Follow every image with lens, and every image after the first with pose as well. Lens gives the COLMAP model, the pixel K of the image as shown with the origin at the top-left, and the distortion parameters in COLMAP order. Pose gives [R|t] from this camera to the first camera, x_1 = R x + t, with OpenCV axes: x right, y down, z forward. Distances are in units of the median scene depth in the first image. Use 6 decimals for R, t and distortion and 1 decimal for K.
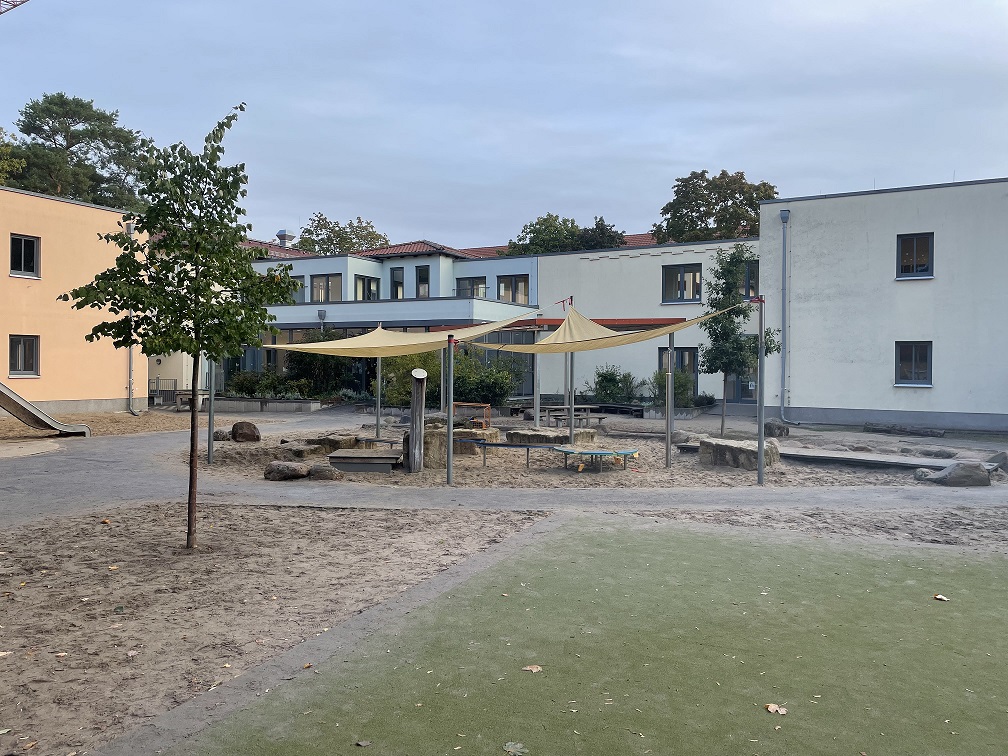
lens RADIAL K [[778.1, 0, 504.4], [0, 778.1, 376.1], [0, 0, 1]] dist [0.079252, -0.004364]
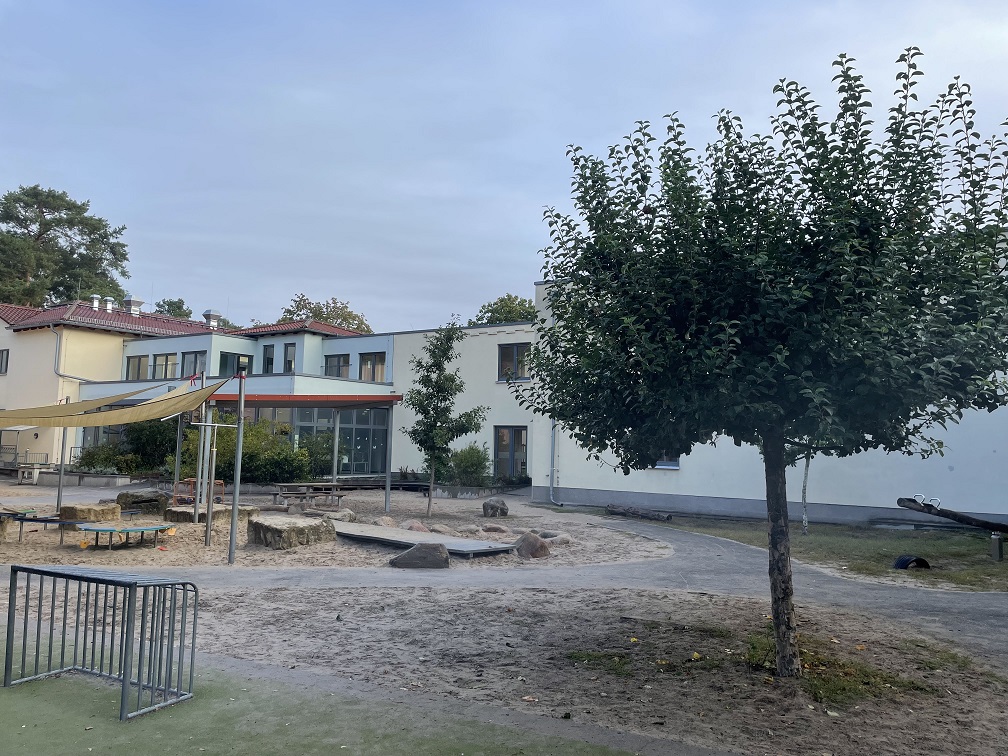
lens RADIAL K [[778.1, 0, 502.9], [0, 778.1, 379.5], [0, 0, 1]] dist [0.079252, -0.004364]
pose [[0.997450, 0.007712, -0.070948, 0.240952], [-0.014554, 0.995233, -0.096429, -0.000044], [0.069866, 0.097216, 0.992808, 0.009616]]
